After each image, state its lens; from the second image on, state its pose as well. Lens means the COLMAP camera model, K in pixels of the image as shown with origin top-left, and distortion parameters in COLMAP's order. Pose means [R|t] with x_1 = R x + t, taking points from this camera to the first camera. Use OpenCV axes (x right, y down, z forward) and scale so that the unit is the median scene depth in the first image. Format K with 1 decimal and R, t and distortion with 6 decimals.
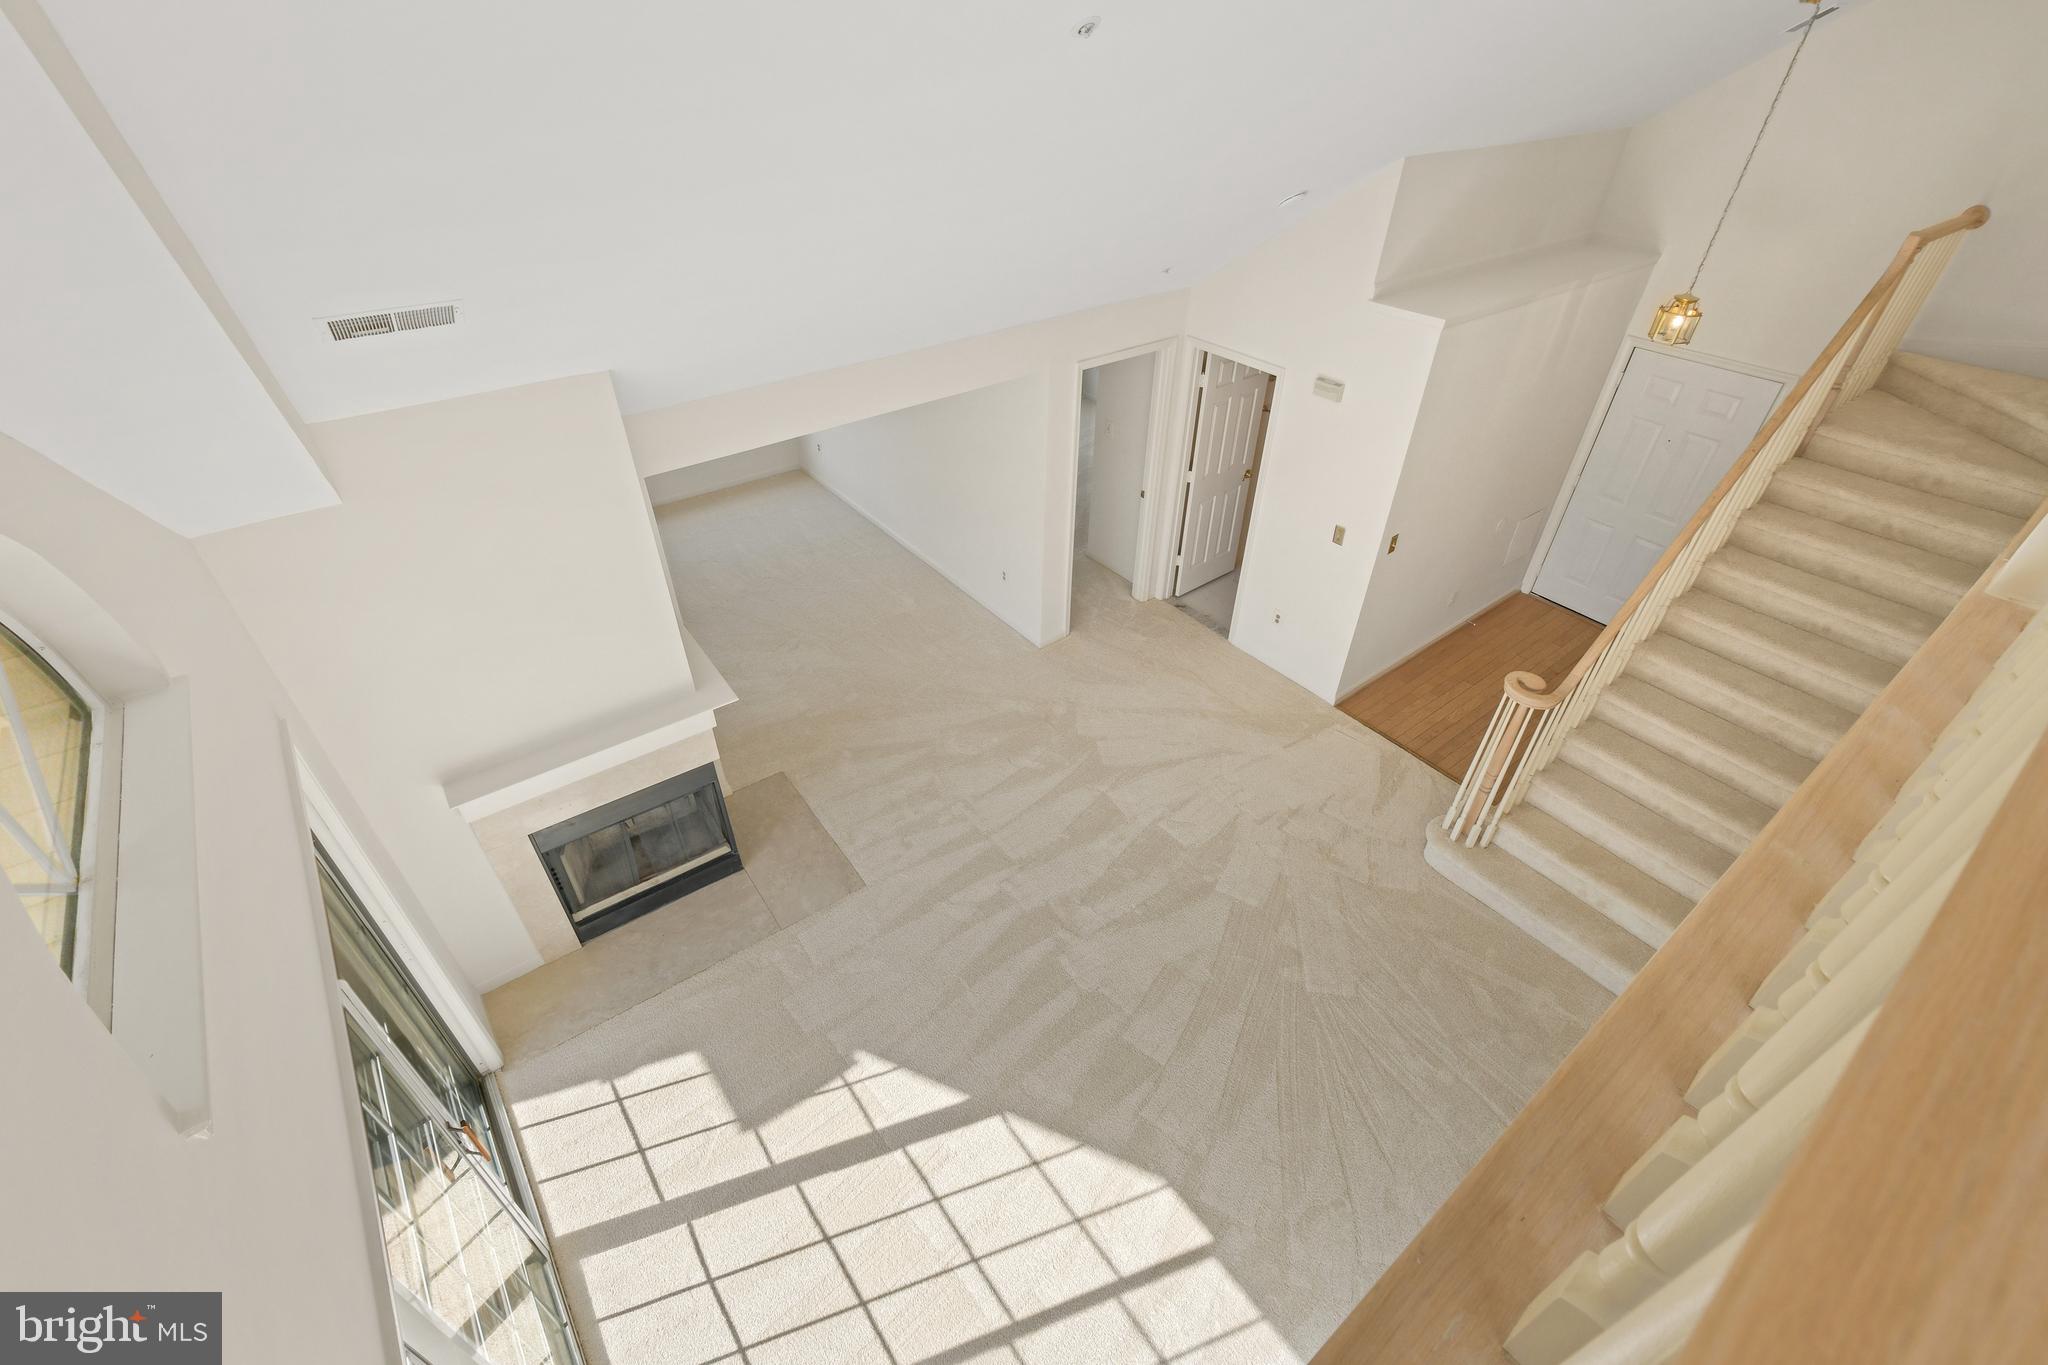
lens RADIAL K [[889.9, 0, 1017.8], [0, 889.9, 683.0], [0, 0, 1]] dist [-0.002356, -0.000830]
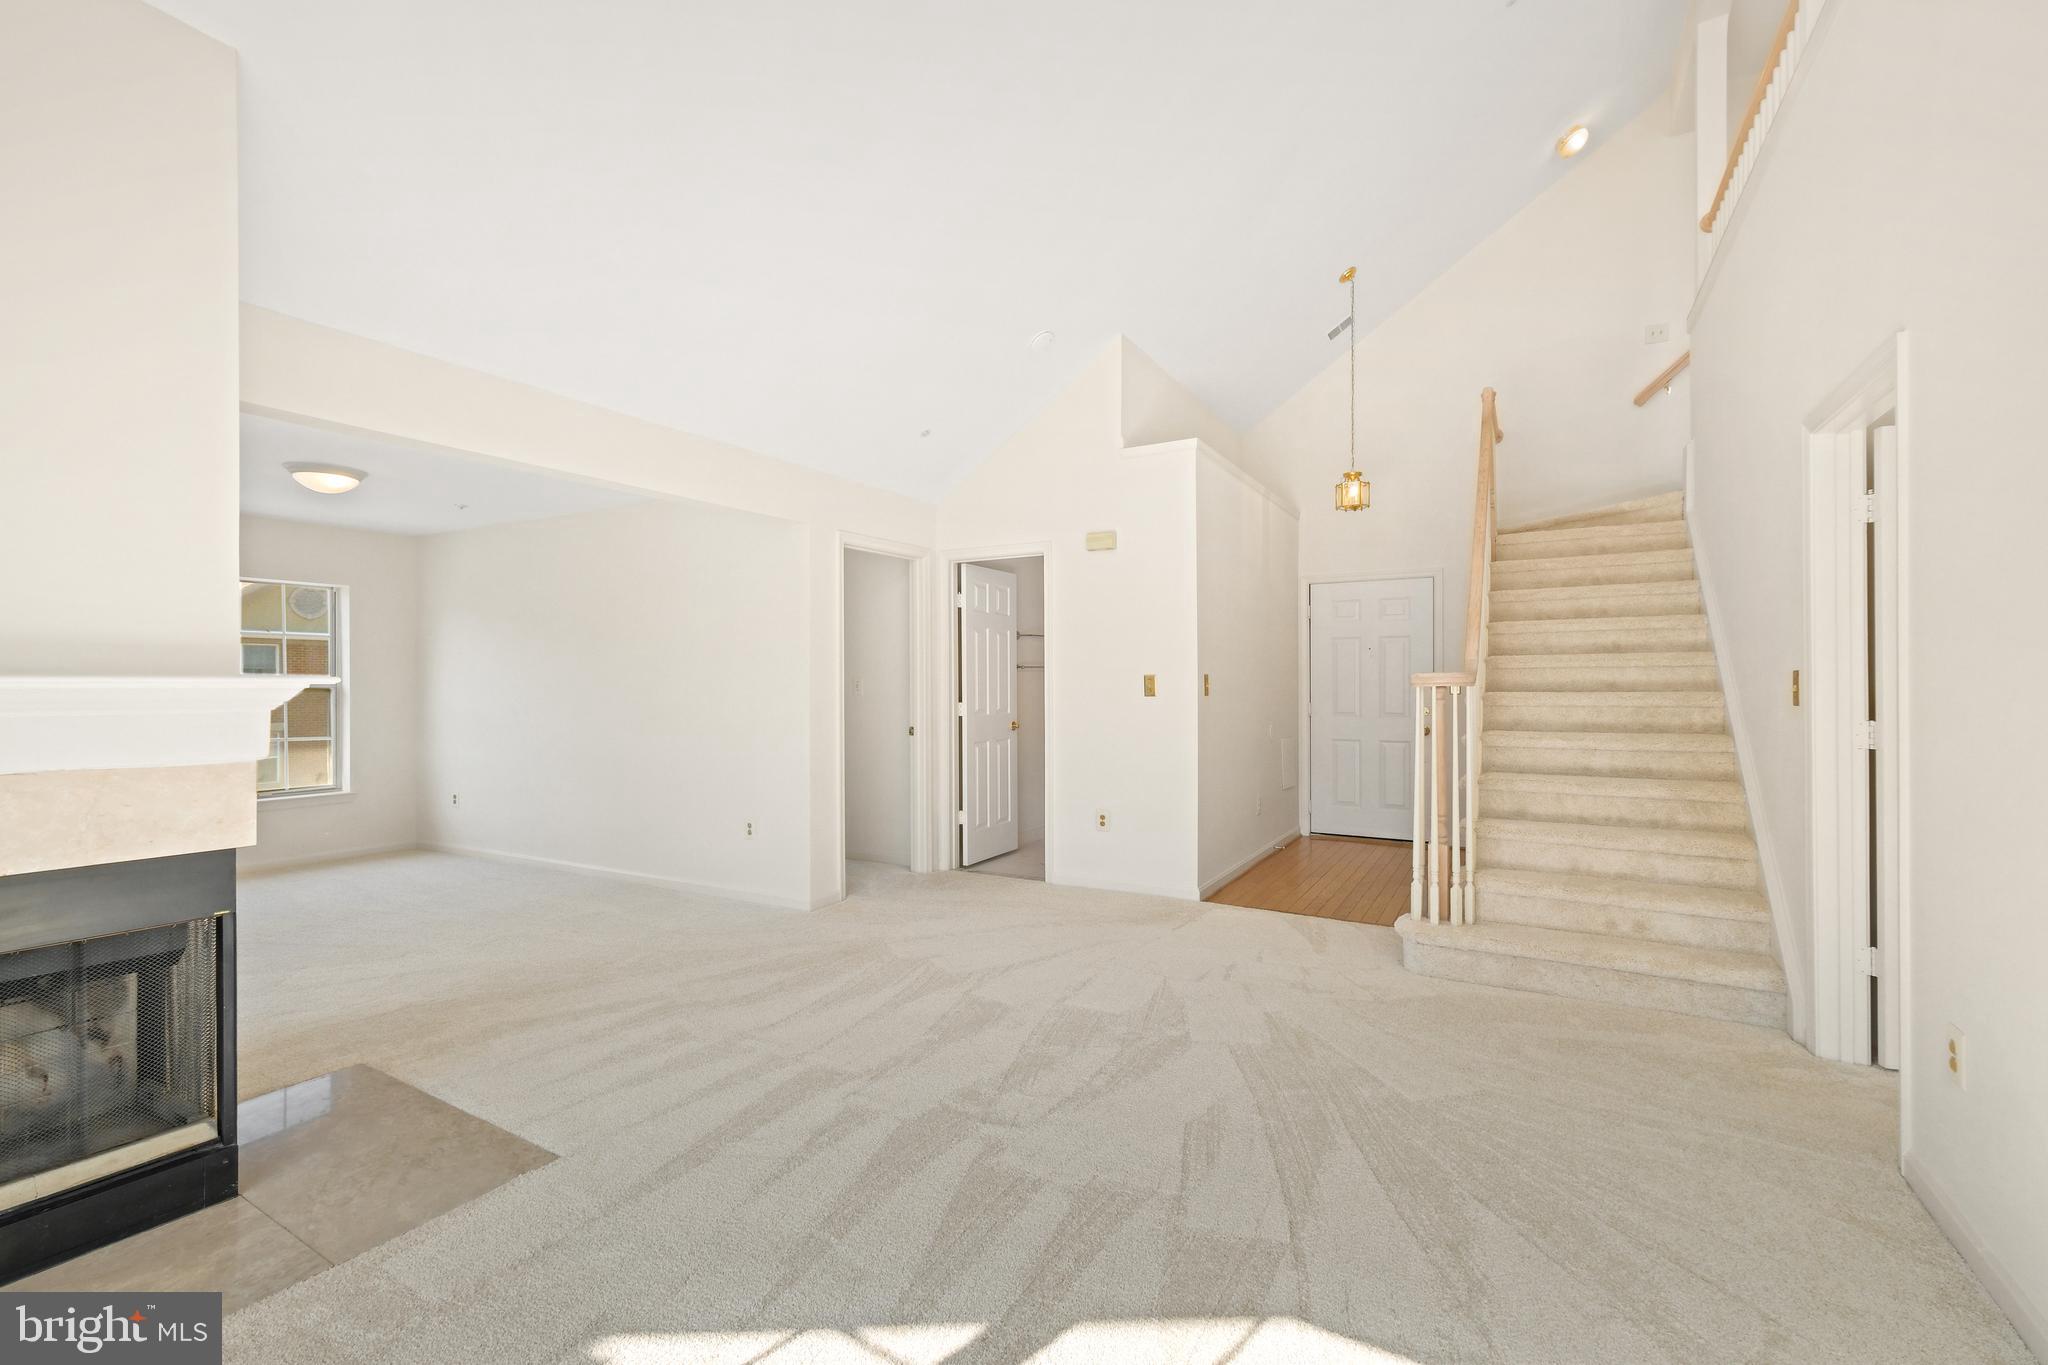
lens RADIAL K [[889.9, 0, 1023.4], [0, 889.9, 687.0], [0, 0, 1]] dist [-0.002356, -0.000830]
pose [[0.922235, -0.012085, 0.386441, -0.112241], [0.246631, 0.788131, -0.563934, 0.326130], [-0.297751, 0.615388, 0.729823, 0.391059]]
